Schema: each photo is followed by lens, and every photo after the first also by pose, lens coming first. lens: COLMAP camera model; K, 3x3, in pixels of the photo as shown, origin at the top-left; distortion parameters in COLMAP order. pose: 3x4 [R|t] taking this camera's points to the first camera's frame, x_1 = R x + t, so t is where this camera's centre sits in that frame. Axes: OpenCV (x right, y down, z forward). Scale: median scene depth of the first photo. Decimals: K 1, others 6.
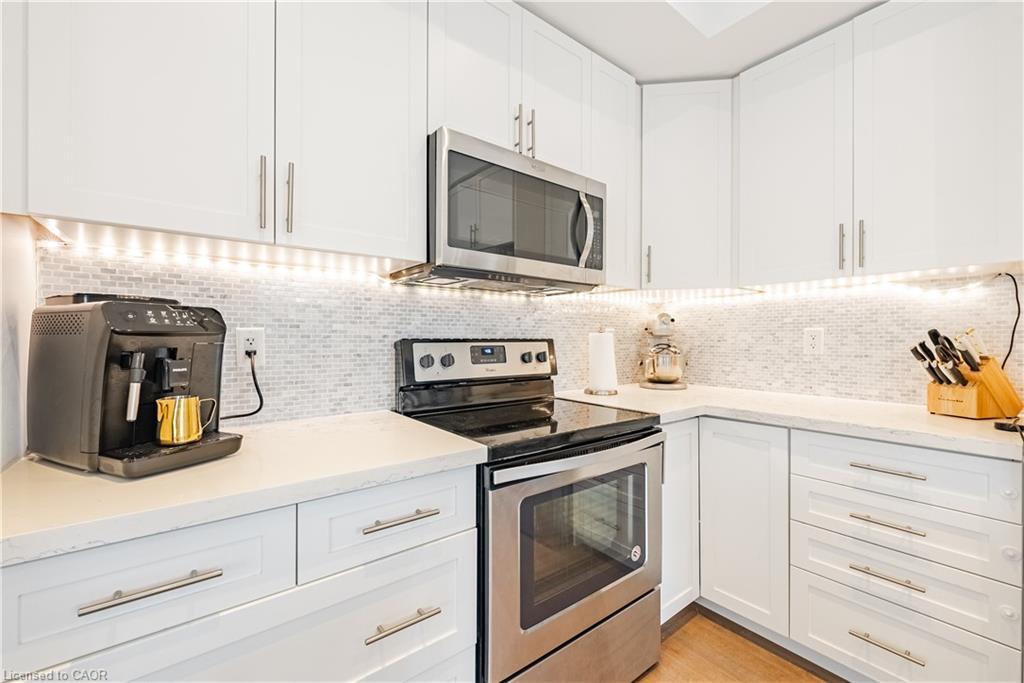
lens RADIAL K [[414.0, 0, 512.0], [0, 414.0, 341.5], [0, 0, 1]] dist [0.000225, 0.000071]
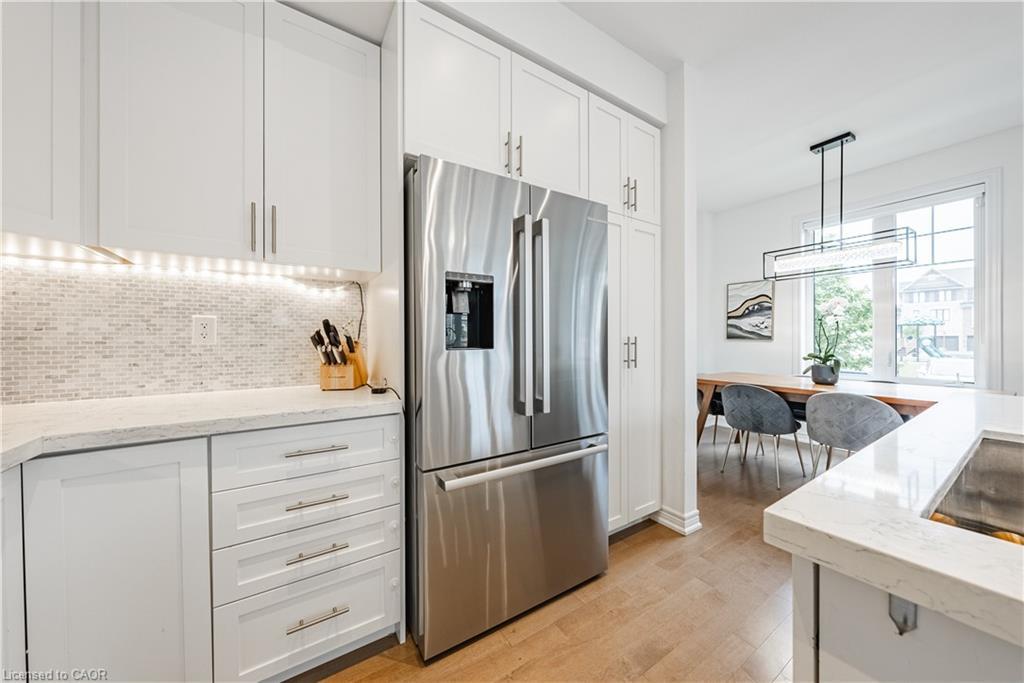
lens RADIAL K [[349.4, 0, 509.7], [0, 349.4, 340.2], [0, 0, 1]] dist [-0.001928, -0.000088]
pose [[0.093423, -0.004758, 0.995615, 0.063079], [0.008731, 0.999954, 0.003960, 0.028689], [-0.995588, 0.008323, 0.093460, 0.354499]]
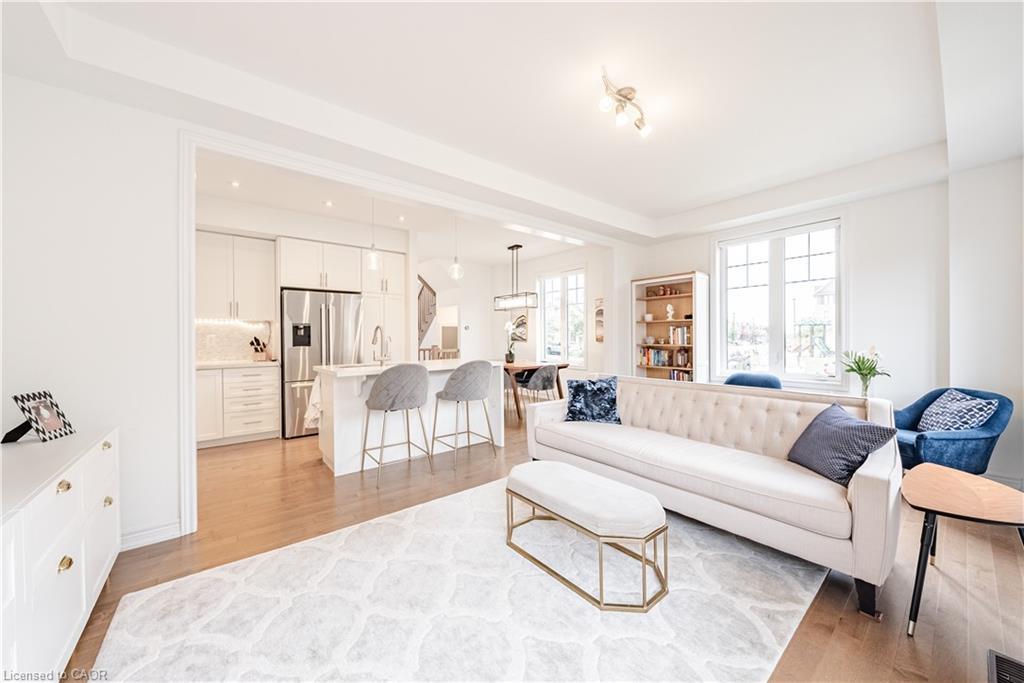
lens RADIAL K [[367.4, 0, 507.6], [0, 367.4, 338.4], [0, 0, 1]] dist [-0.000483, -0.000023]
pose [[-0.012751, -0.001614, 0.999917, -1.958268], [0.012324, 0.999922, 0.001771, 0.005614], [-0.999843, 0.012345, -0.012730, -1.011553]]
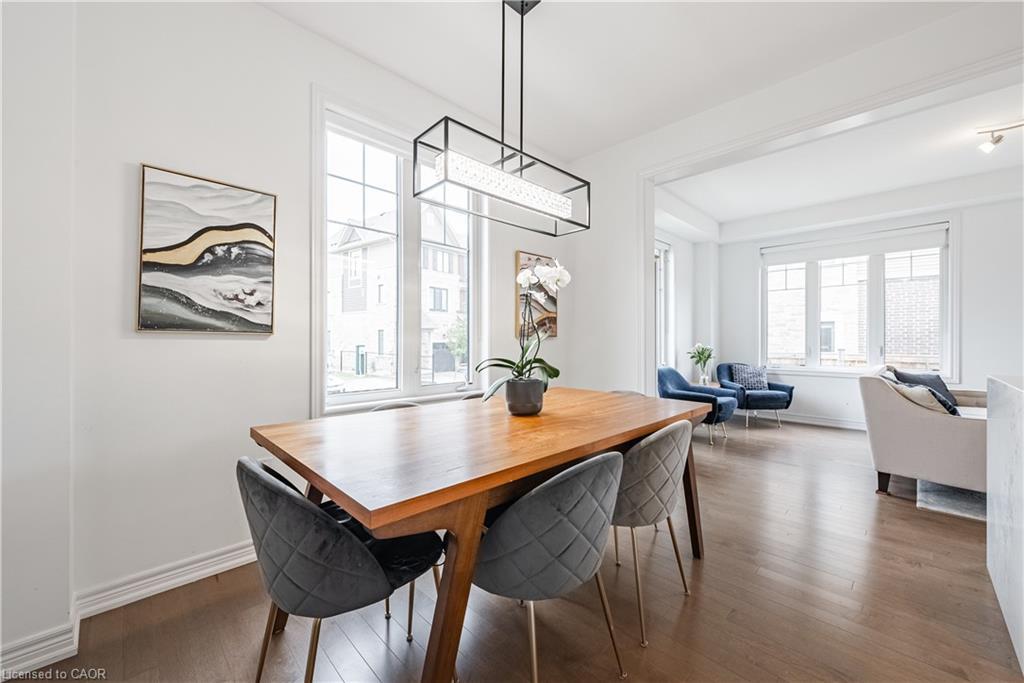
lens RADIAL K [[395.9, 0, 512.0], [0, 395.9, 341.5], [0, 0, 1]] dist [-0.001209, -0.000072]
pose [[-0.993545, -0.002599, -0.113412, 2.170637], [-0.003657, 0.999952, 0.009123, 0.062709], [0.113383, 0.009479, -0.993506, 0.023854]]
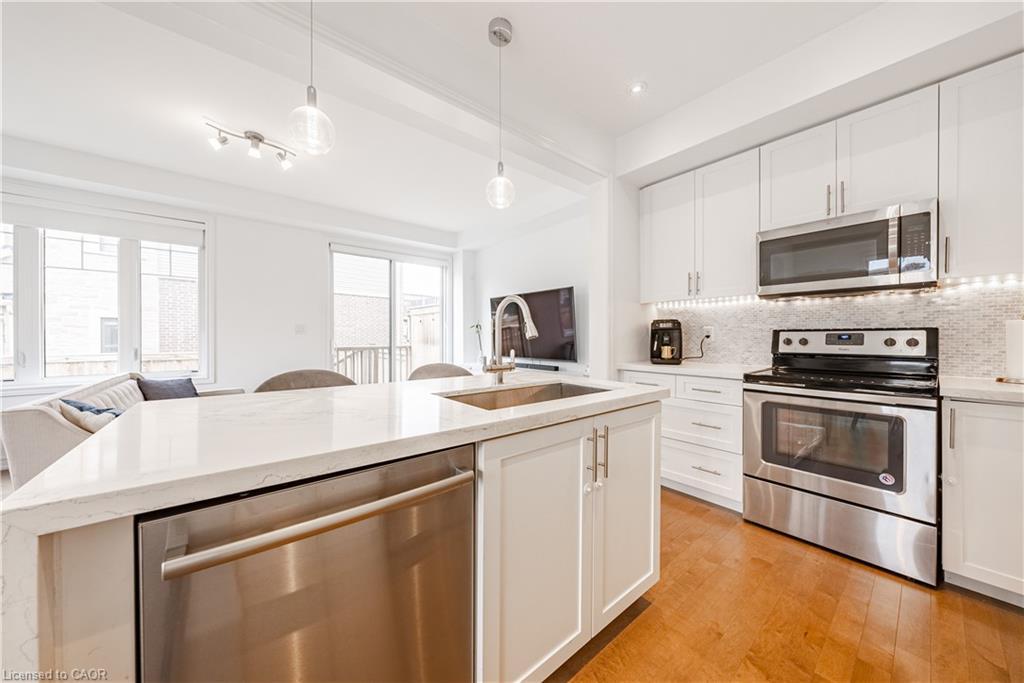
lens RADIAL K [[349.4, 0, 509.7], [0, 349.4, 340.2], [0, 0, 1]] dist [-0.001928, -0.000088]
pose [[0.012421, 0.006966, -0.999899, 1.314530], [-0.005053, 0.999963, 0.006903, 0.035576], [0.999910, 0.004967, 0.012456, -0.261684]]
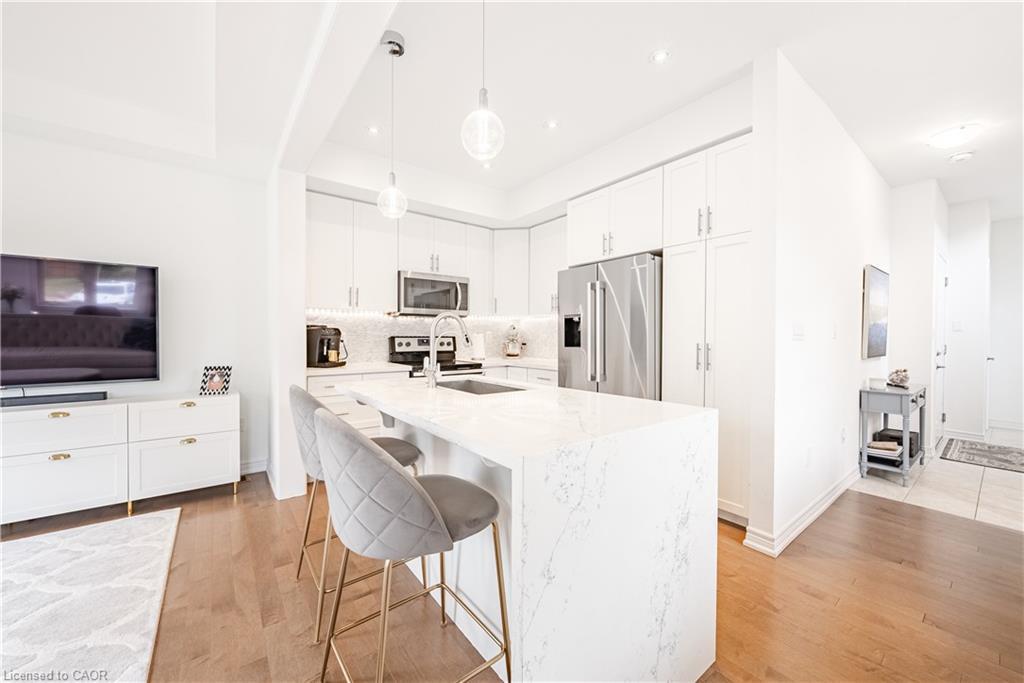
lens RADIAL K [[379.7, 0, 511.3], [0, 379.7, 338.3], [0, 0, 1]] dist [-0.000774, -0.000147]
pose [[0.999900, 0.001439, -0.014044, 0.570384], [-0.001434, 0.999999, 0.000356, 0.004793], [0.014044, -0.000336, 0.999901, -1.526765]]
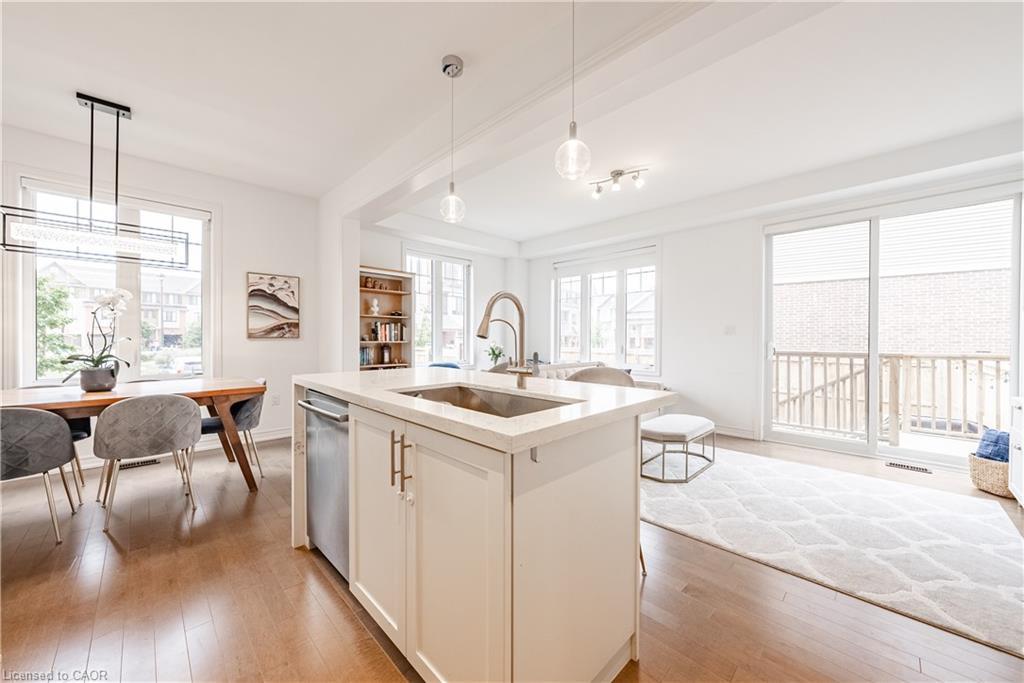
lens RADIAL K [[379.7, 0, 511.3], [0, 379.7, 338.3], [0, 0, 1]] dist [-0.000774, -0.000147]
pose [[-0.993061, -0.005362, -0.117474, 0.442381], [-0.006134, 0.999962, 0.006209, 0.029310], [0.117436, 0.006886, -0.993057, 0.724603]]
